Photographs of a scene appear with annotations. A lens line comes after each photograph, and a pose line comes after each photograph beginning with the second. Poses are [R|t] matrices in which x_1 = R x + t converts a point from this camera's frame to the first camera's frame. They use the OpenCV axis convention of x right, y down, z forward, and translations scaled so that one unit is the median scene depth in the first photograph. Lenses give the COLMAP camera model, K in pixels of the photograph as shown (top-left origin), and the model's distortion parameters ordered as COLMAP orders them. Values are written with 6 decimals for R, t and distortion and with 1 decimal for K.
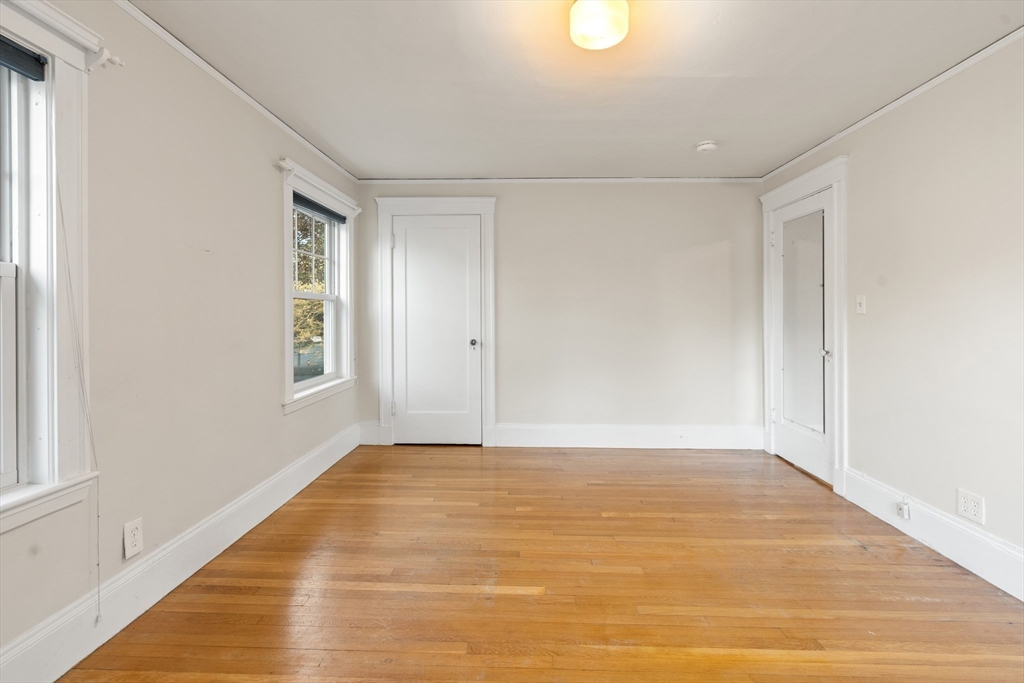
lens RADIAL K [[466.7, 0, 523.3], [0, 466.7, 328.3], [0, 0, 1]] dist [-0.005010, 0.000930]
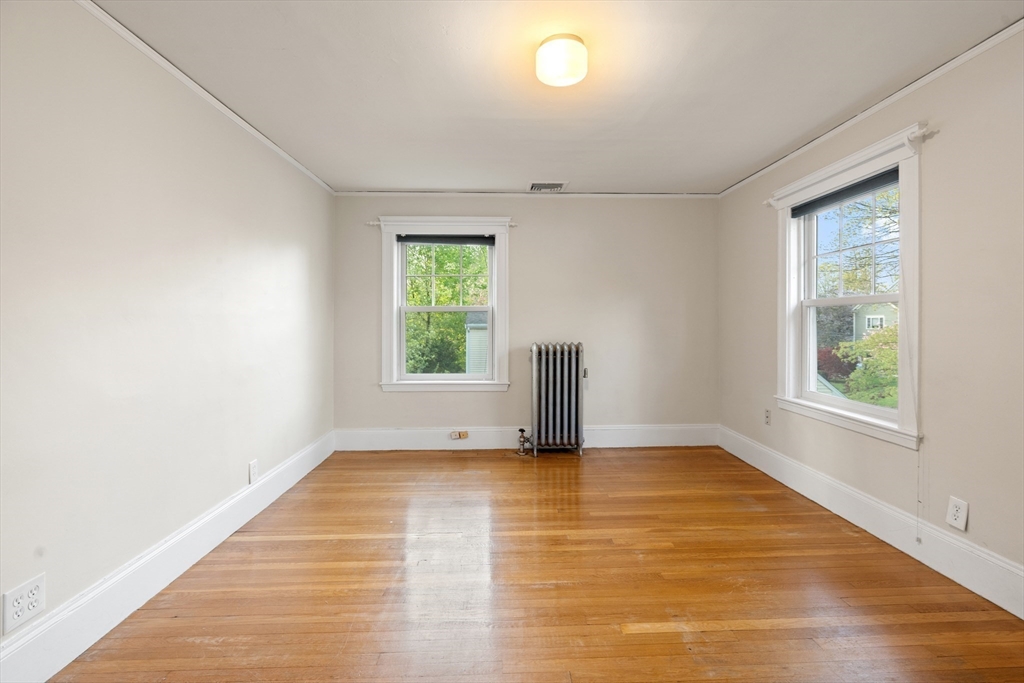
lens RADIAL K [[466.7, 0, 523.3], [0, 466.7, 328.3], [0, 0, 1]] dist [-0.005010, 0.000930]
pose [[-0.998191, 0.002604, -0.060060, 0.293196], [0.000135, 0.999156, 0.041083, -0.057591], [0.060116, 0.041000, -0.997349, 1.894210]]
